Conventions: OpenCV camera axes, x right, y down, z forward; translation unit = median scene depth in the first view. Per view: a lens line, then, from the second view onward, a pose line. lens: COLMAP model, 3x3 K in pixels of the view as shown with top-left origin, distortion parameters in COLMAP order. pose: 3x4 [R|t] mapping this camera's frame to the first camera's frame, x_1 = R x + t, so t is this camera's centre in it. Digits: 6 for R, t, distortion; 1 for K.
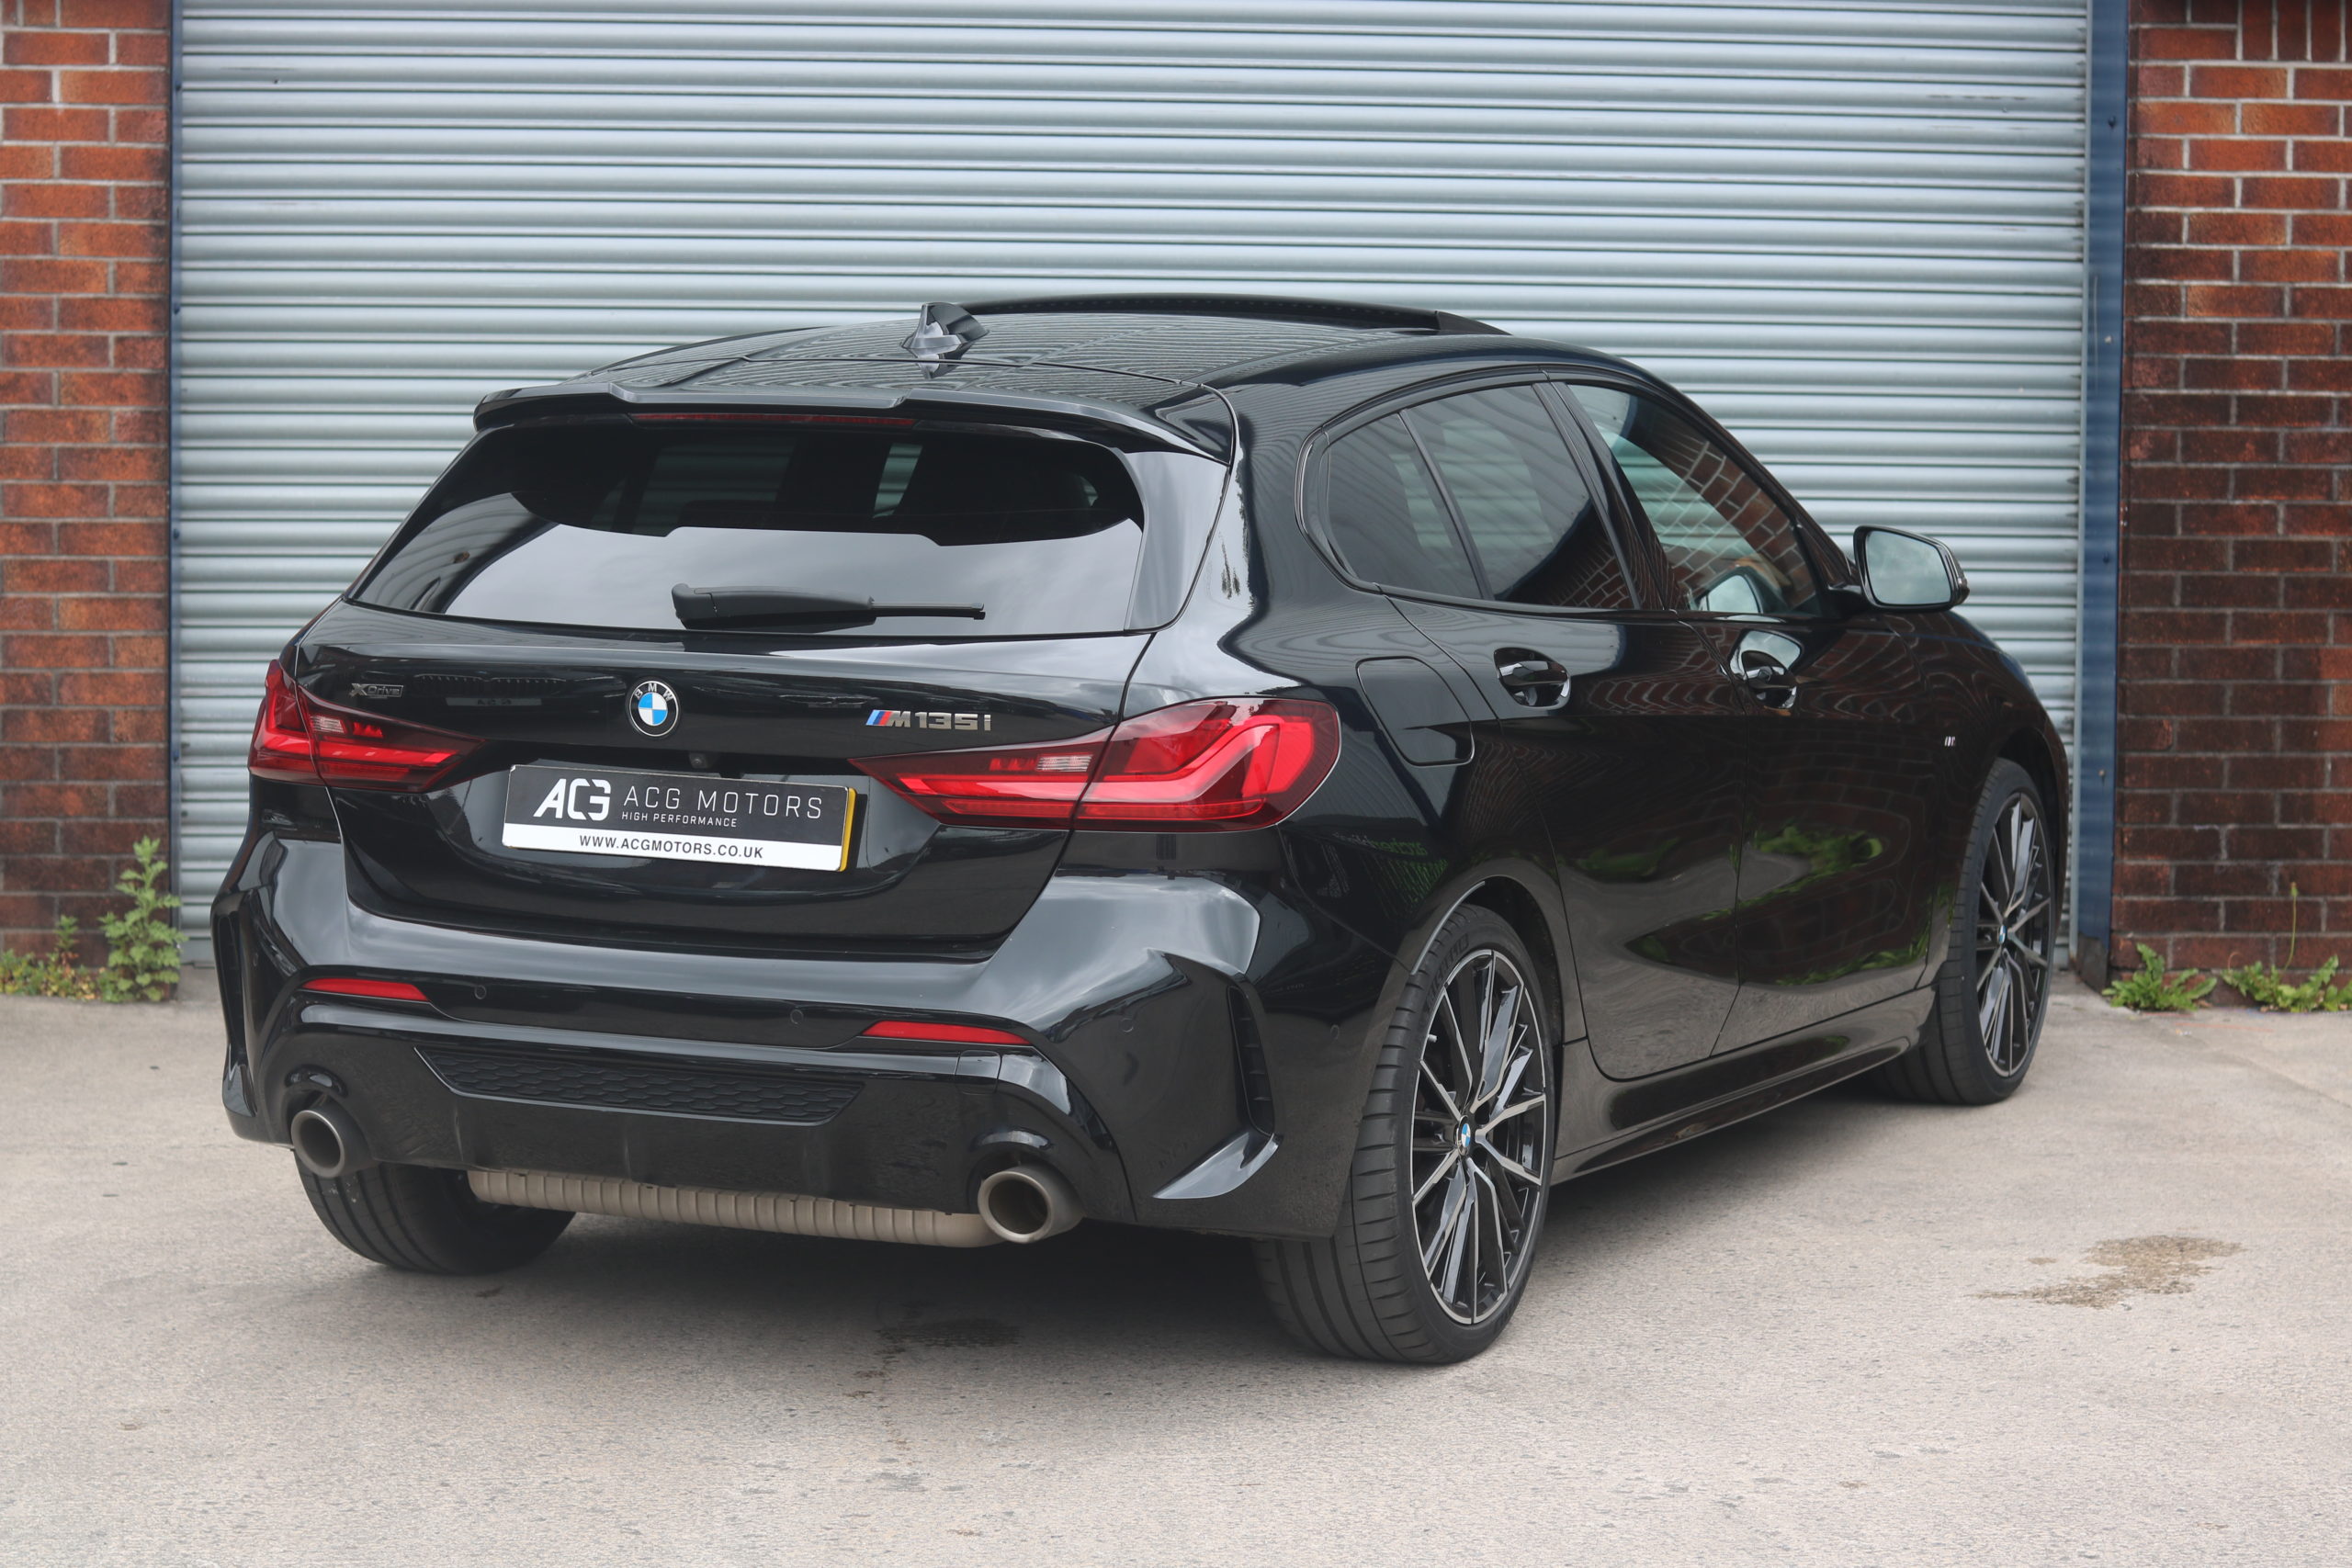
lens RADIAL K [[5453.3, 0, 1180.1], [0, 5453.3, 780.4], [0, 0, 1]] dist [-0.107952, 0.000000]
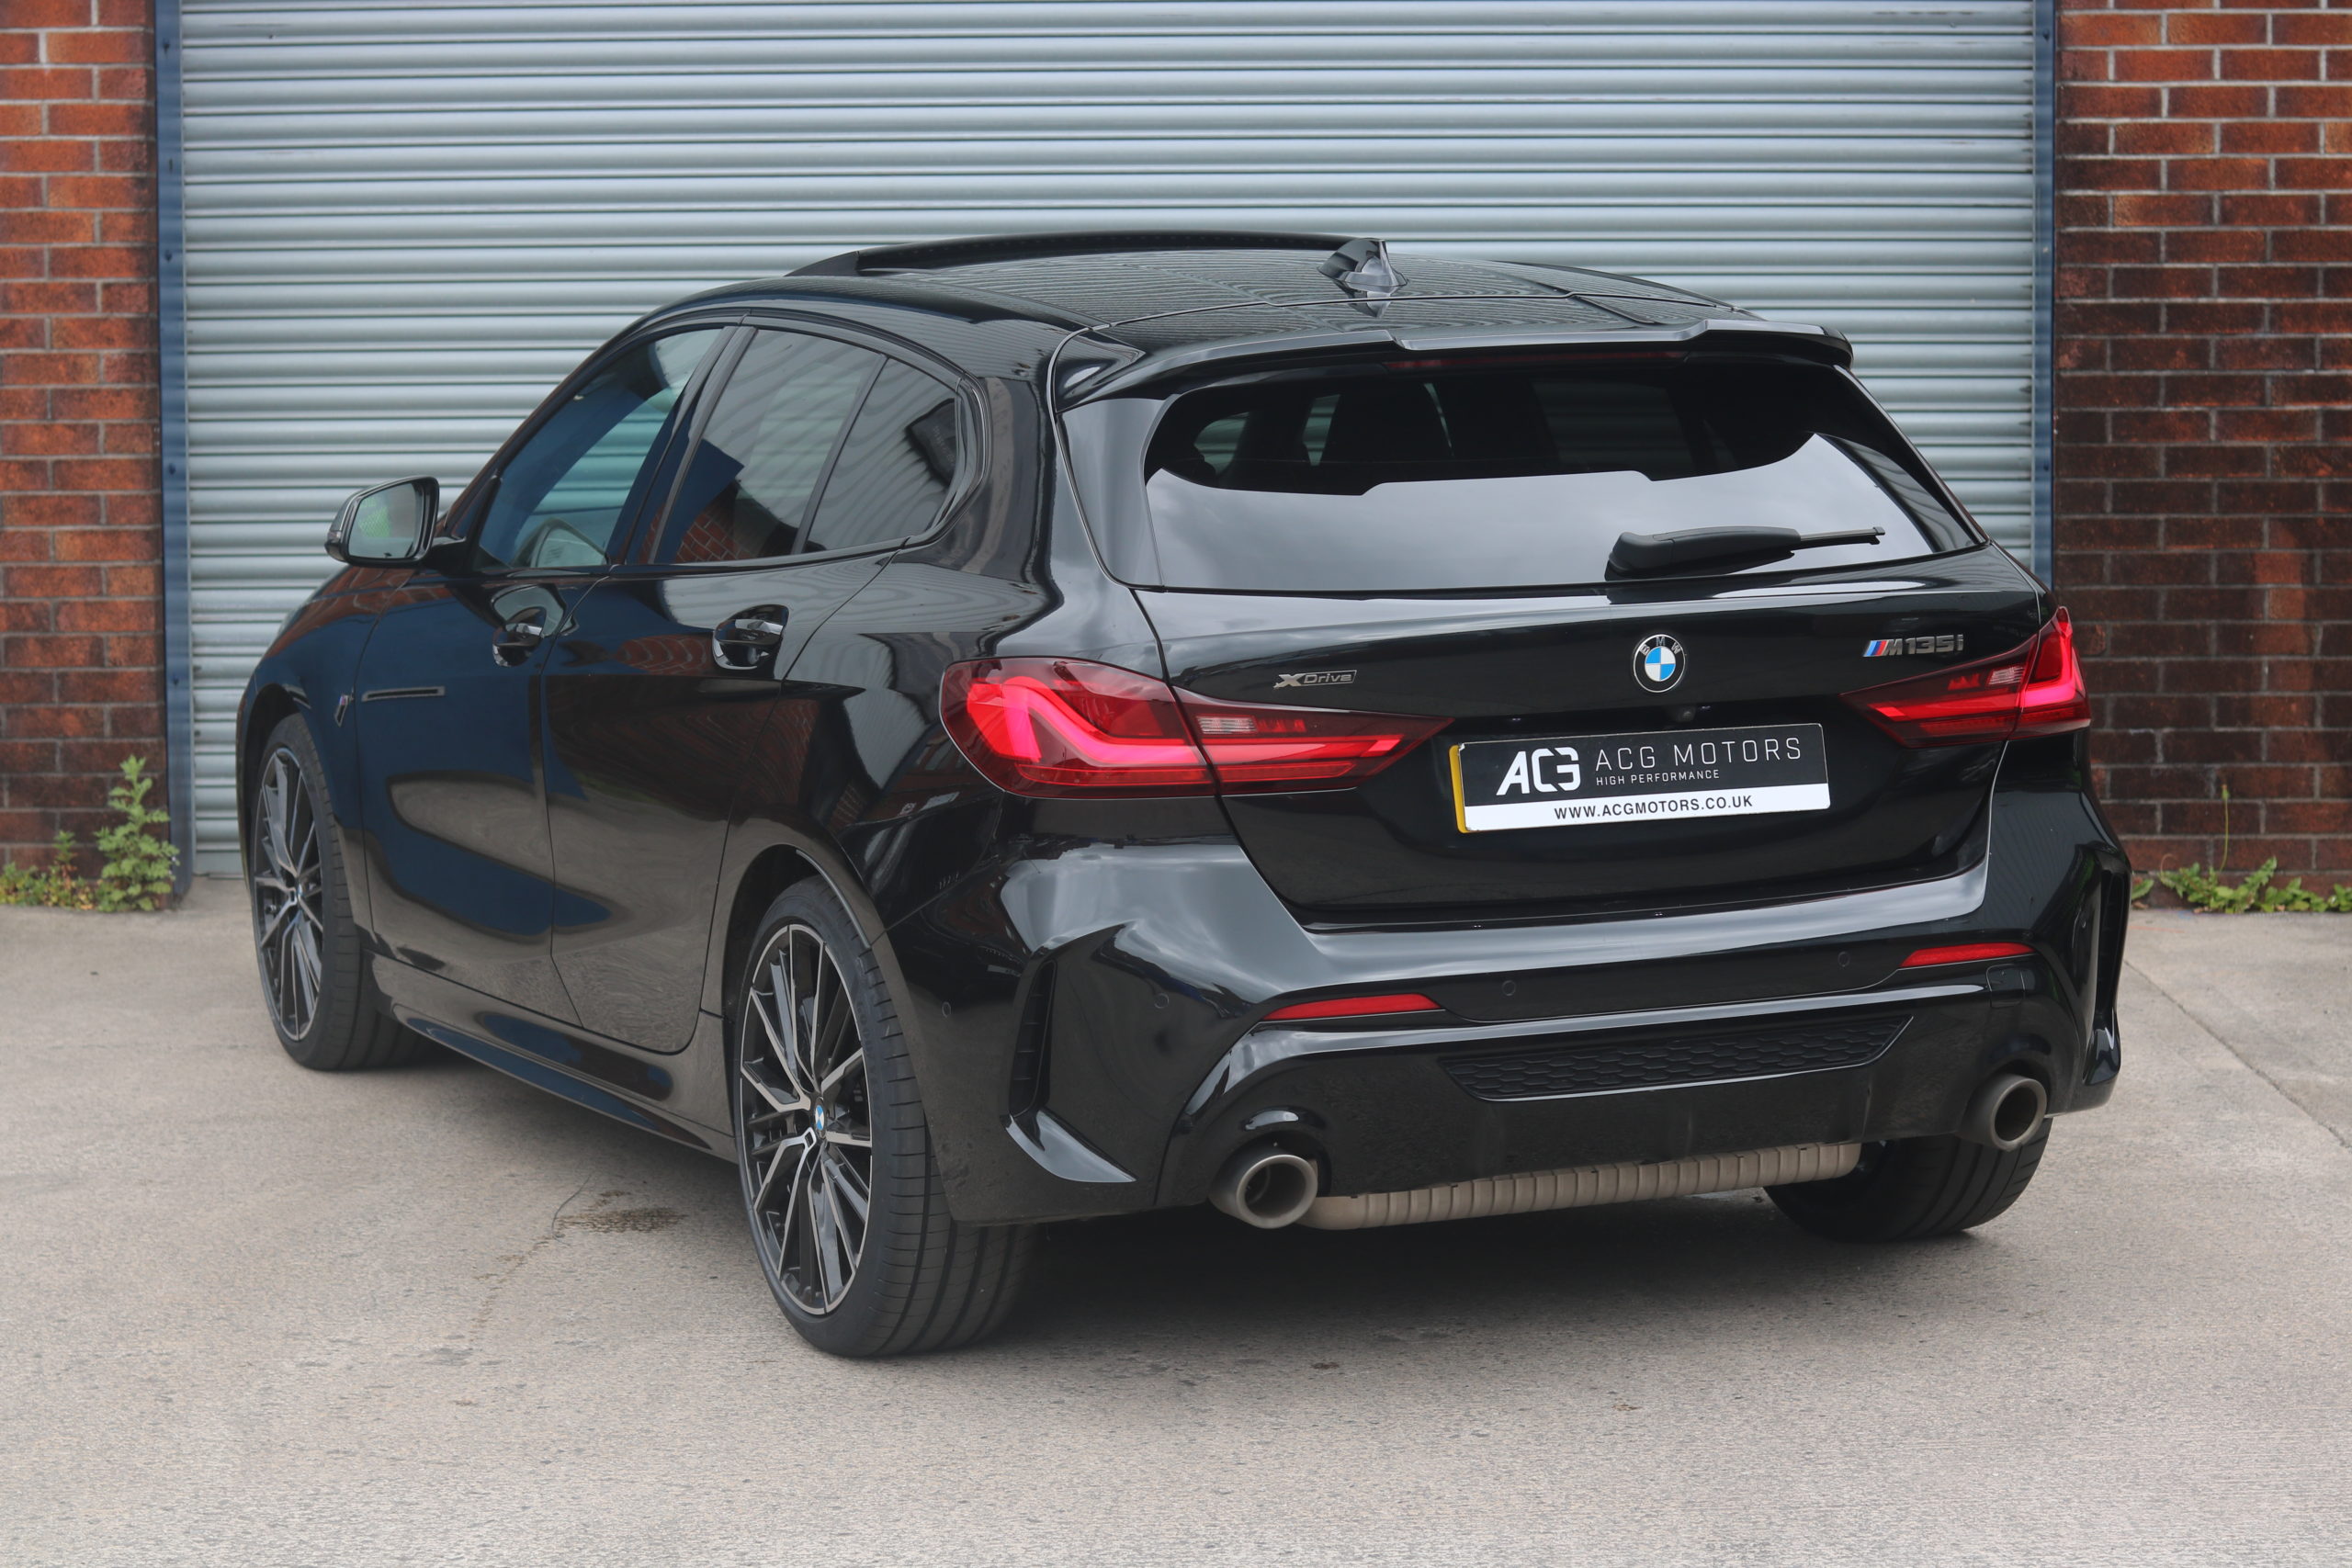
lens RADIAL K [[5453.3, 0, 1187.2], [0, 5453.3, 773.1], [0, 0, 1]] dist [-0.107952, 0.000000]
pose [[0.993113, -0.006899, -0.116961, 0.131682], [0.008735, 0.999846, 0.015192, -0.000481], [0.116838, -0.016109, 0.993020, -0.026198]]
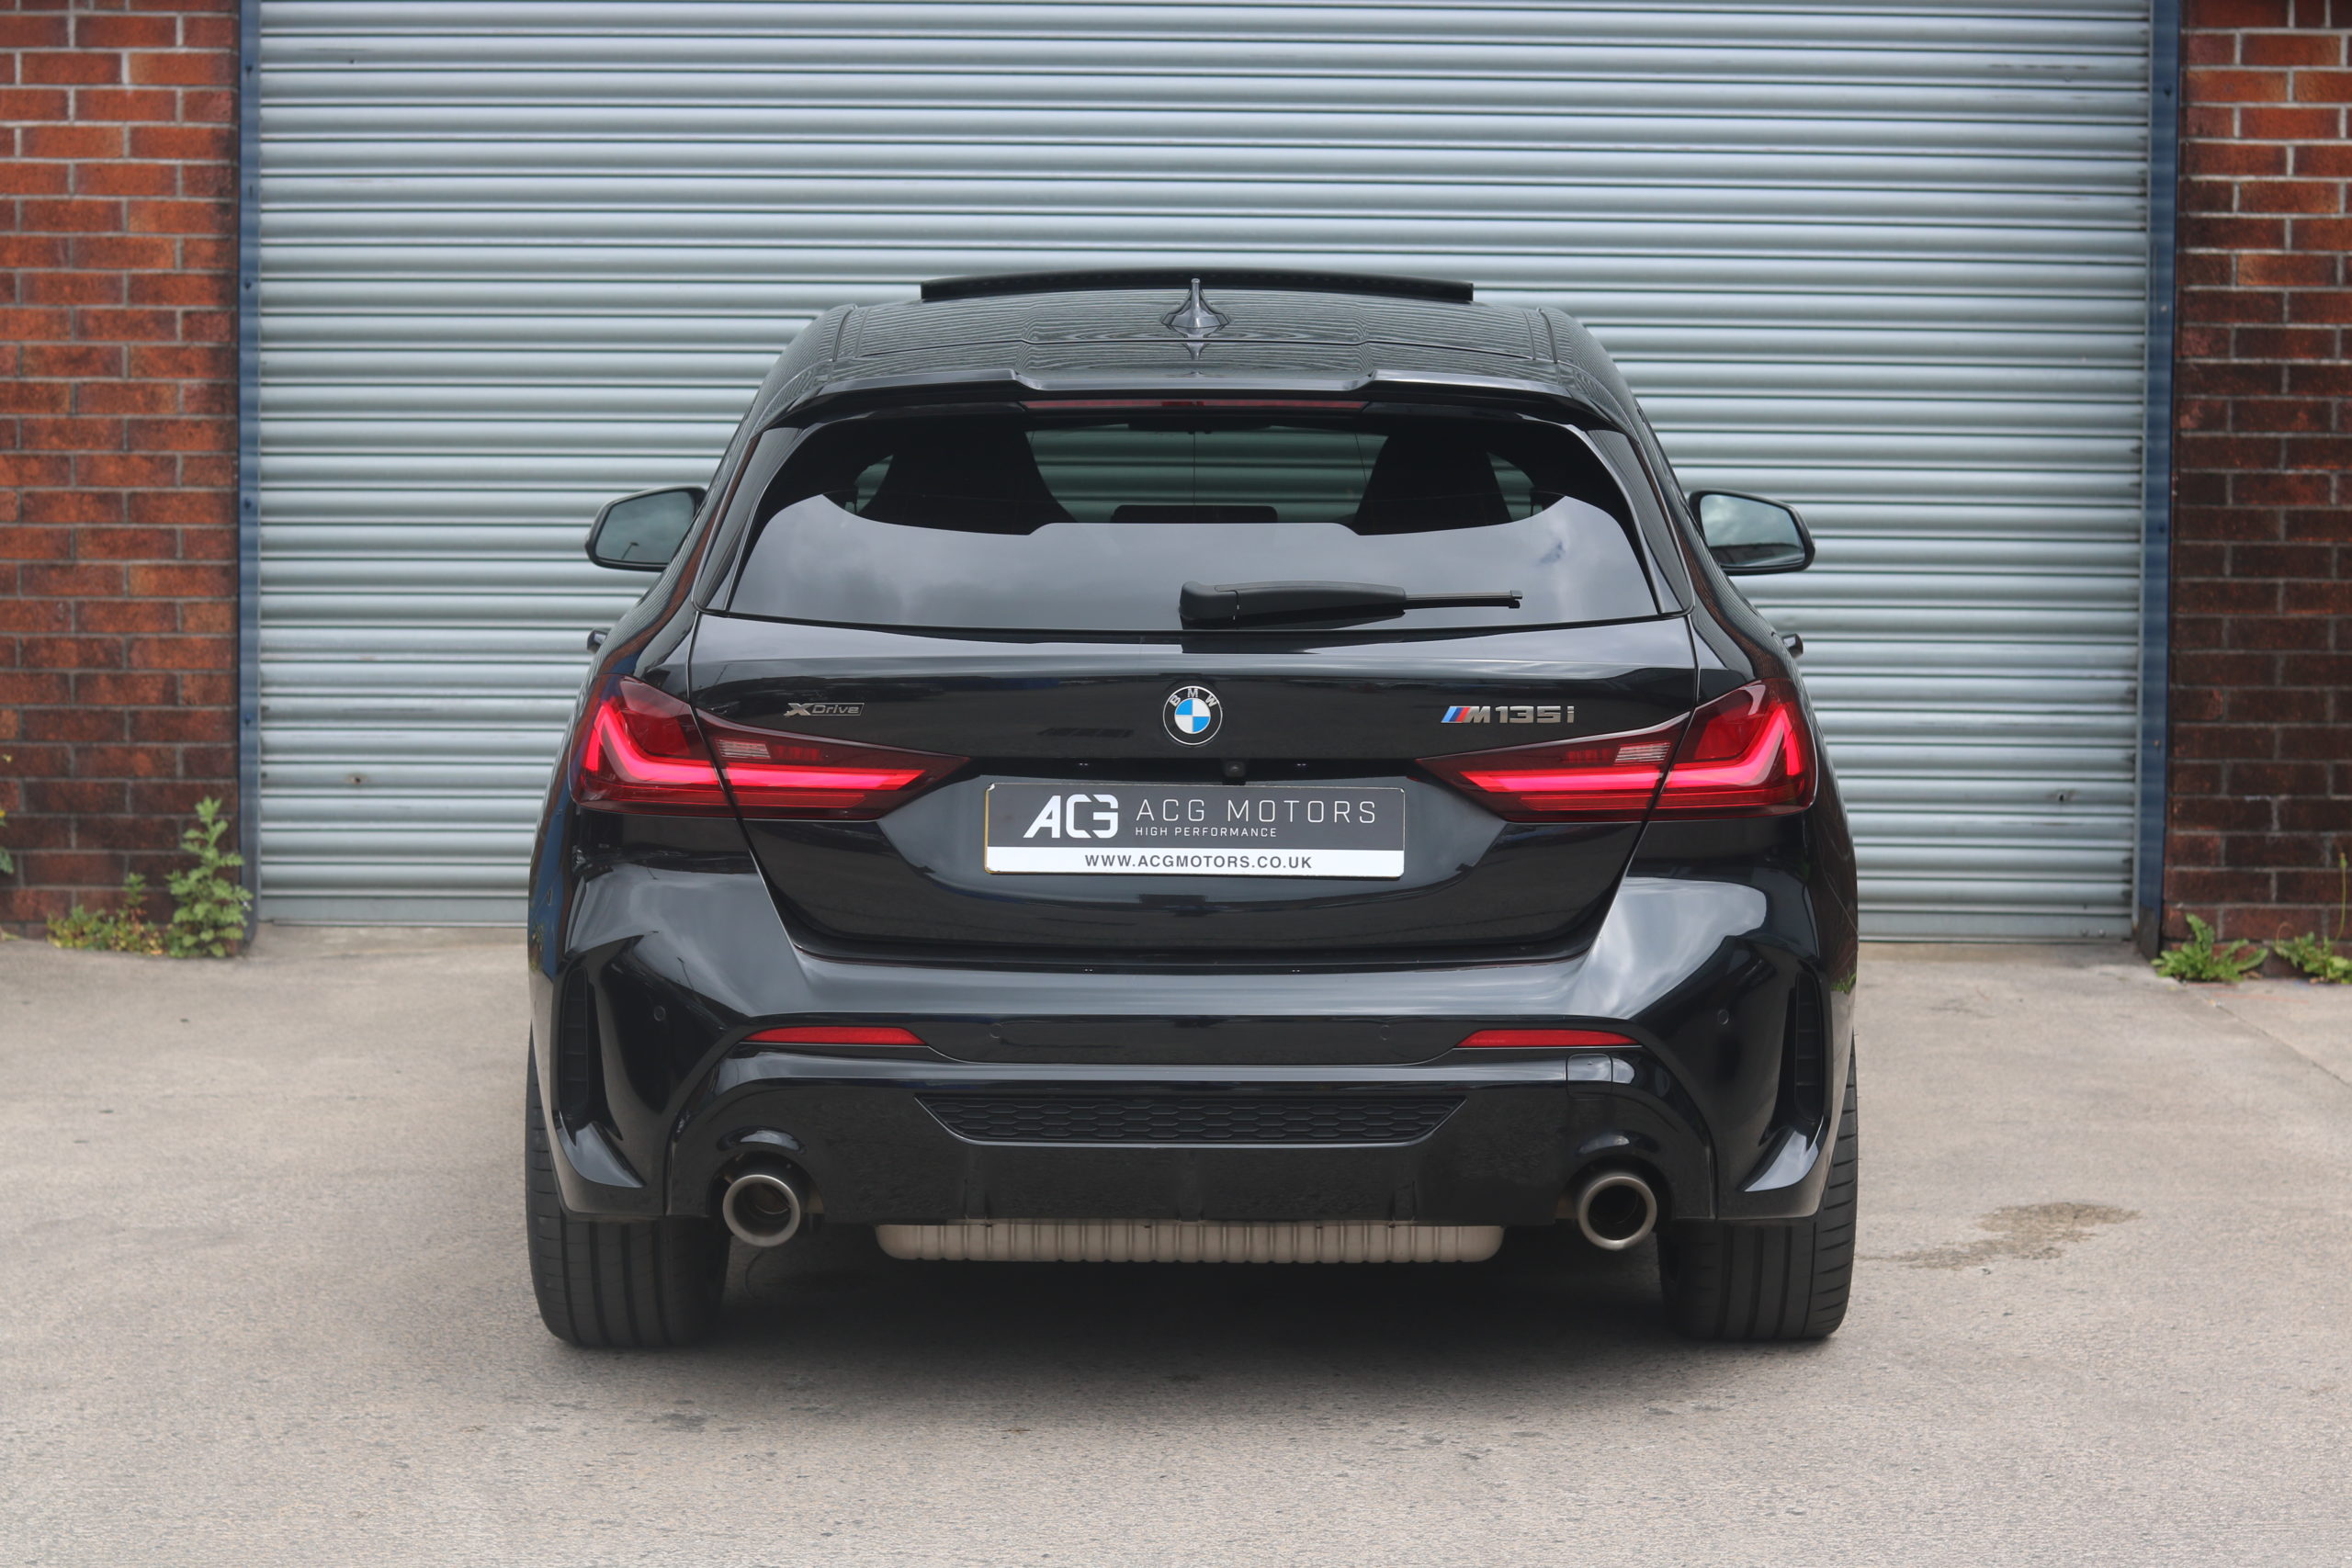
lens RADIAL K [[5453.3, 0, 1177.4], [0, 5453.3, 777.3], [0, 0, 1]] dist [-0.107952, 0.000000]
pose [[0.996252, 0.004532, -0.086384, 0.078057], [-0.004163, 0.999981, 0.004460, 0.001237], [0.086403, -0.004084, 0.996252, -0.009798]]
